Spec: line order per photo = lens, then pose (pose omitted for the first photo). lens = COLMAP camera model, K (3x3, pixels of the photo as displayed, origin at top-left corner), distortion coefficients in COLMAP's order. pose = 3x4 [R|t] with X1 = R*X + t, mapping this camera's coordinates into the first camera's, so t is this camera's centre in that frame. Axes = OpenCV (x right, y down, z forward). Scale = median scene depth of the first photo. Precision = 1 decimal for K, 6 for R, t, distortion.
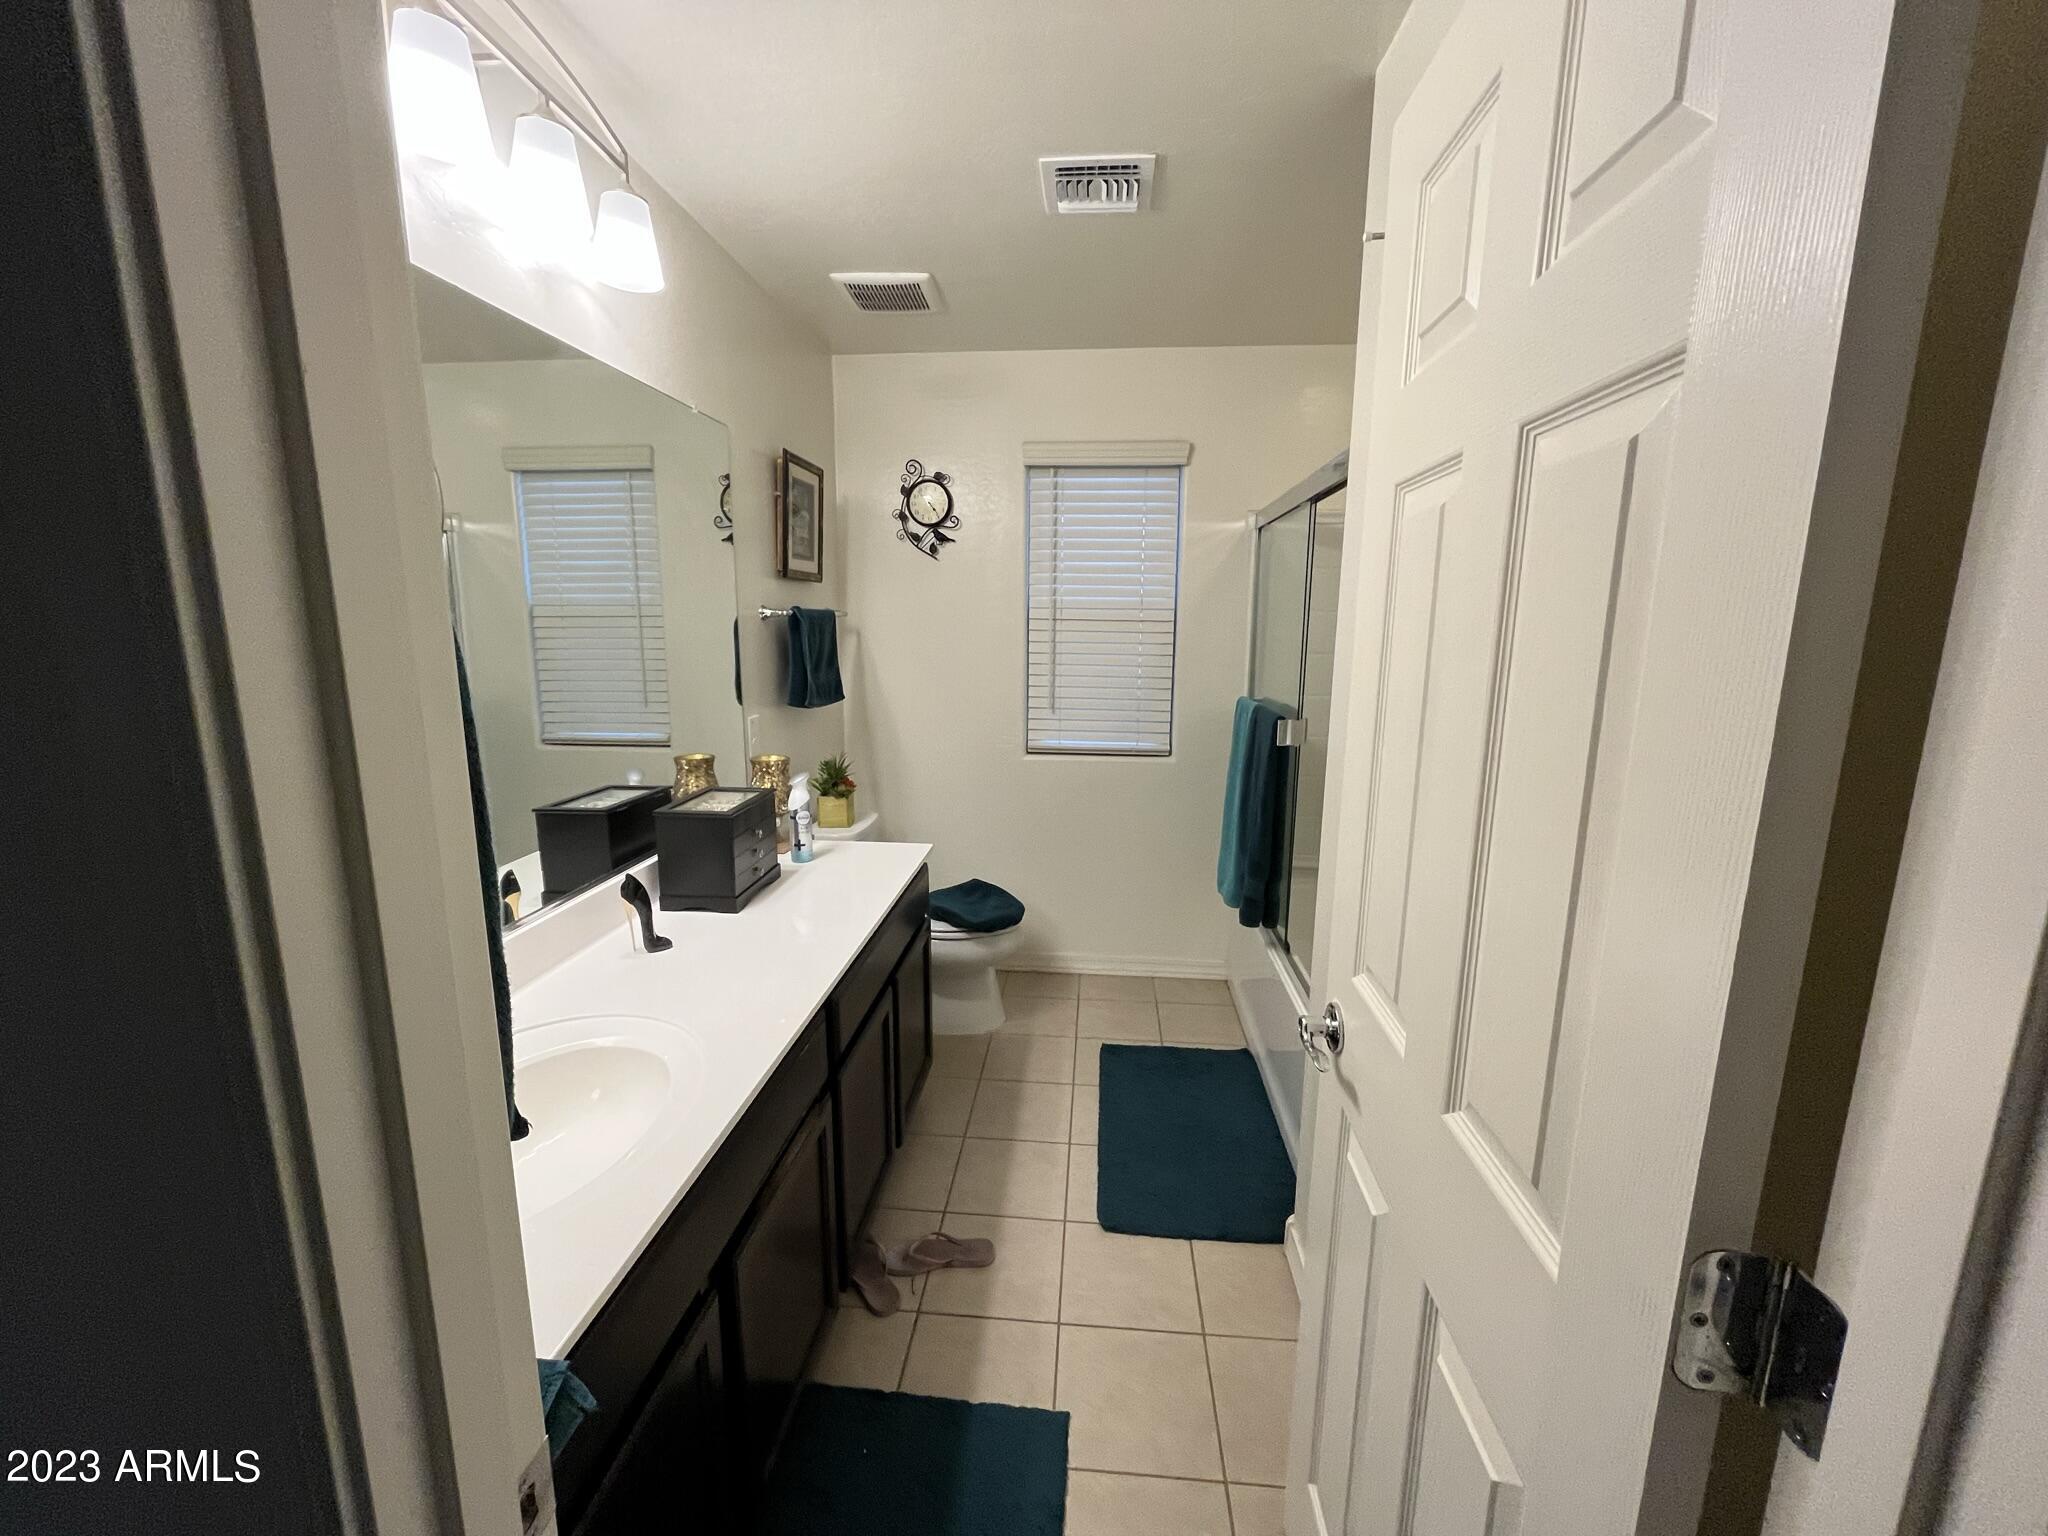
lens RADIAL K [[822.5, 0, 1022.1], [0, 822.5, 764.5], [0, 0, 1]] dist [-0.003573, 0.000376]
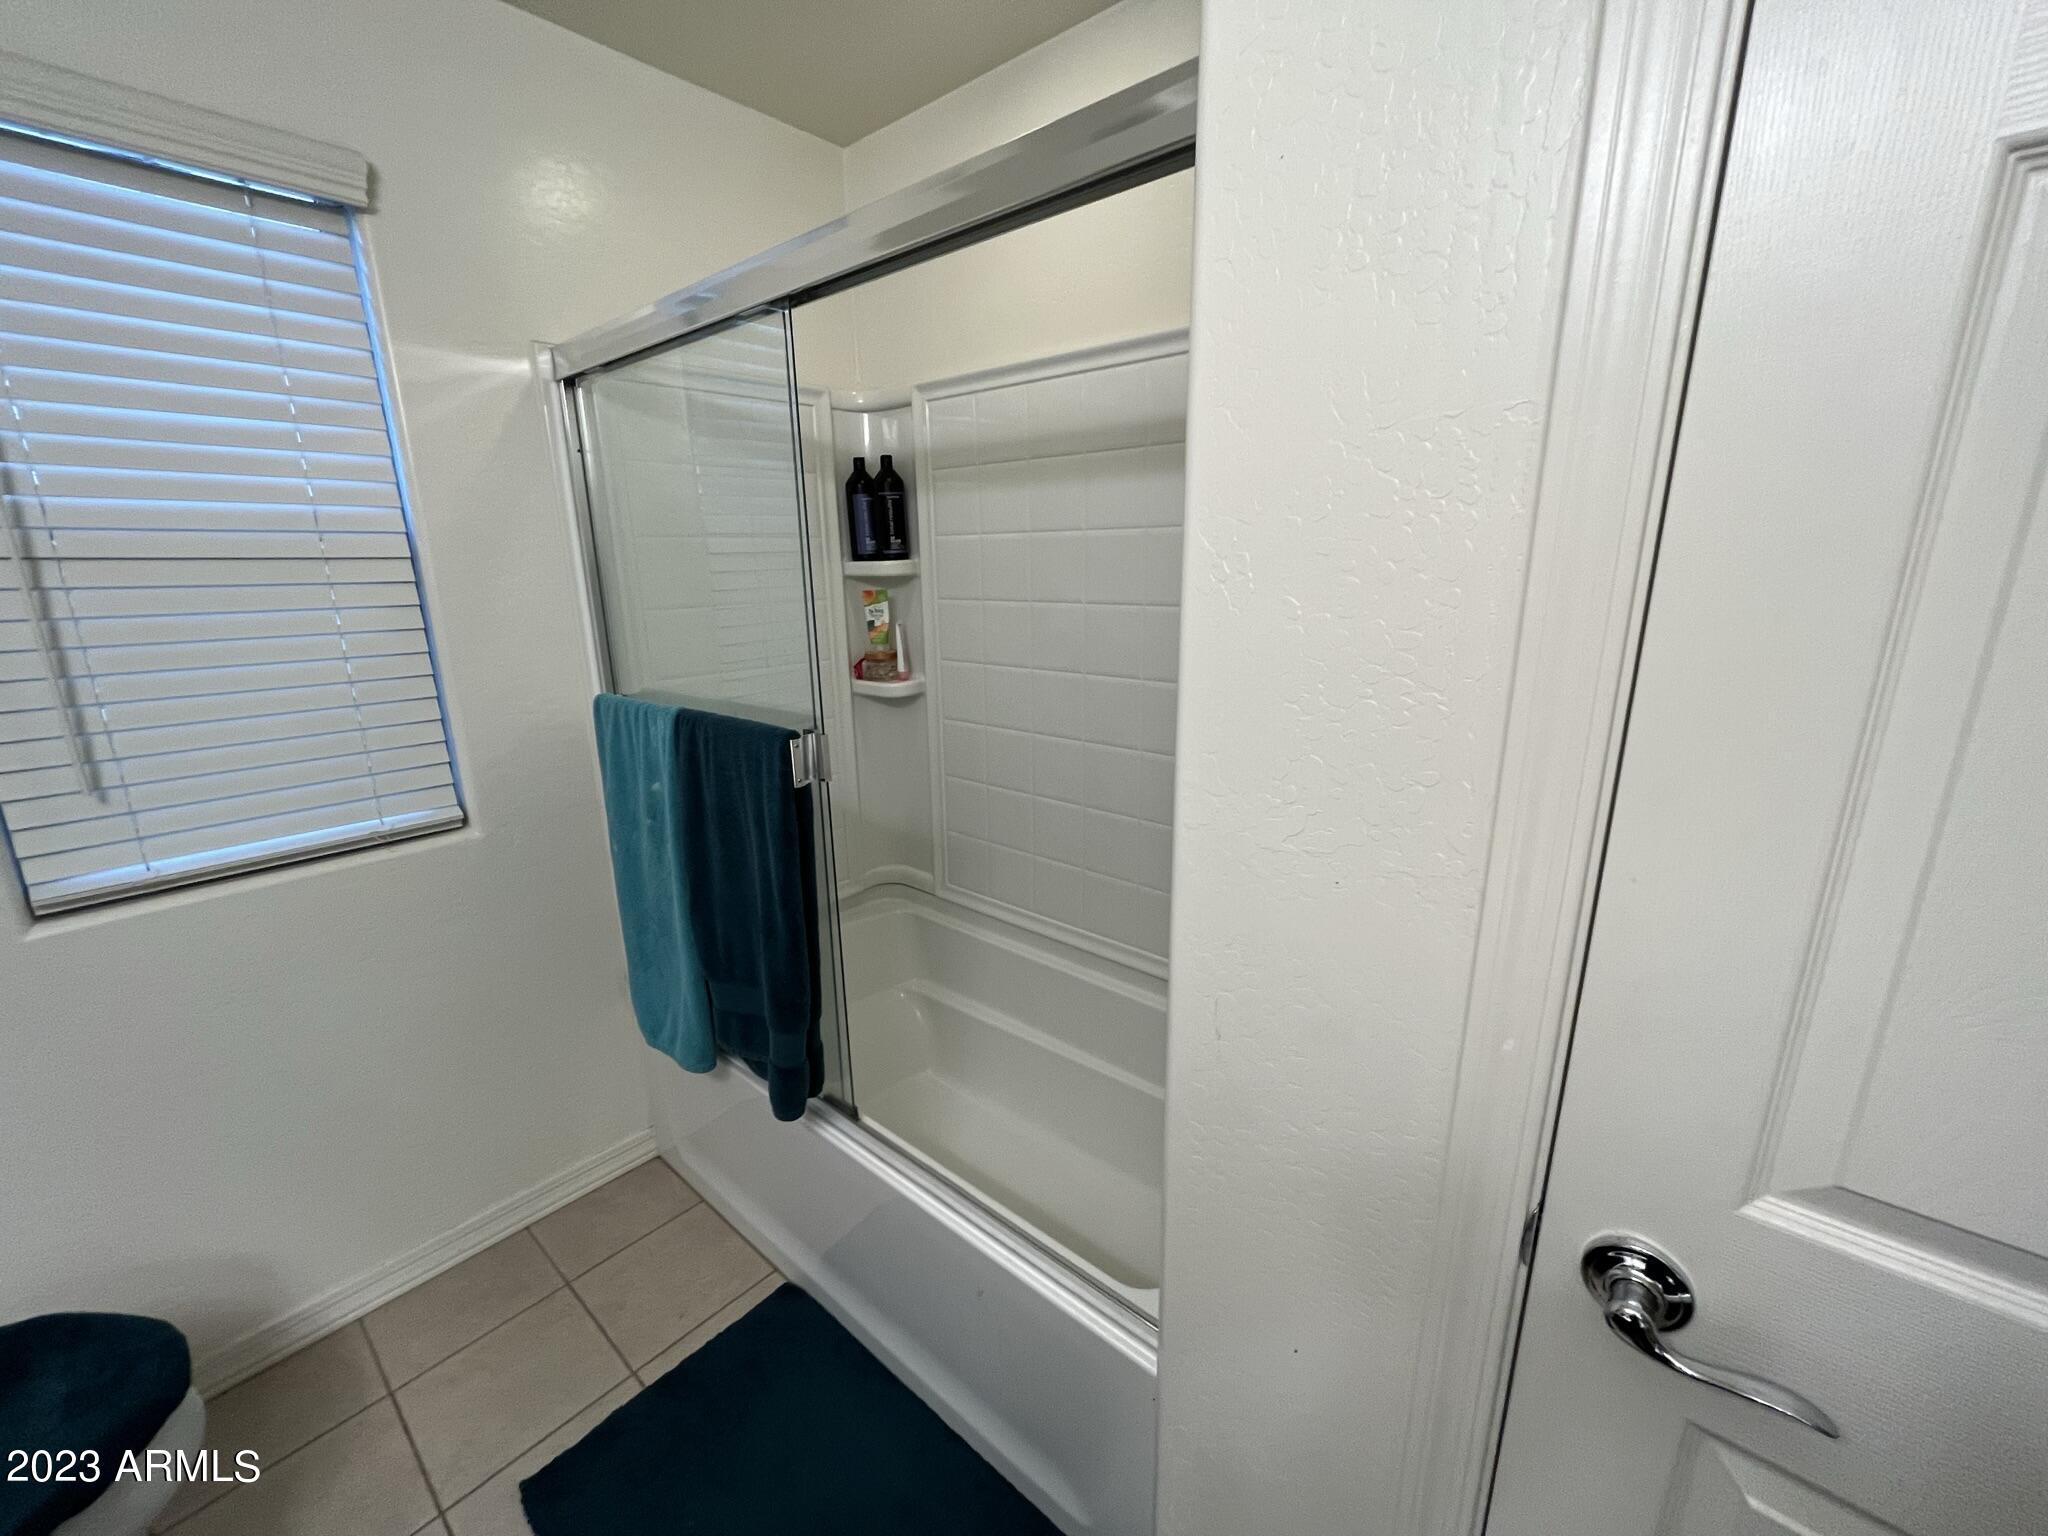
lens RADIAL K [[822.5, 0, 1027.7], [0, 822.5, 767.7], [0, 0, 1]] dist [-0.003573, 0.000376]
pose [[0.578944, -0.212923, 0.787075, -0.013821], [0.163836, 0.975992, 0.143518, -0.080359], [-0.798737, 0.045862, 0.599929, 0.535683]]
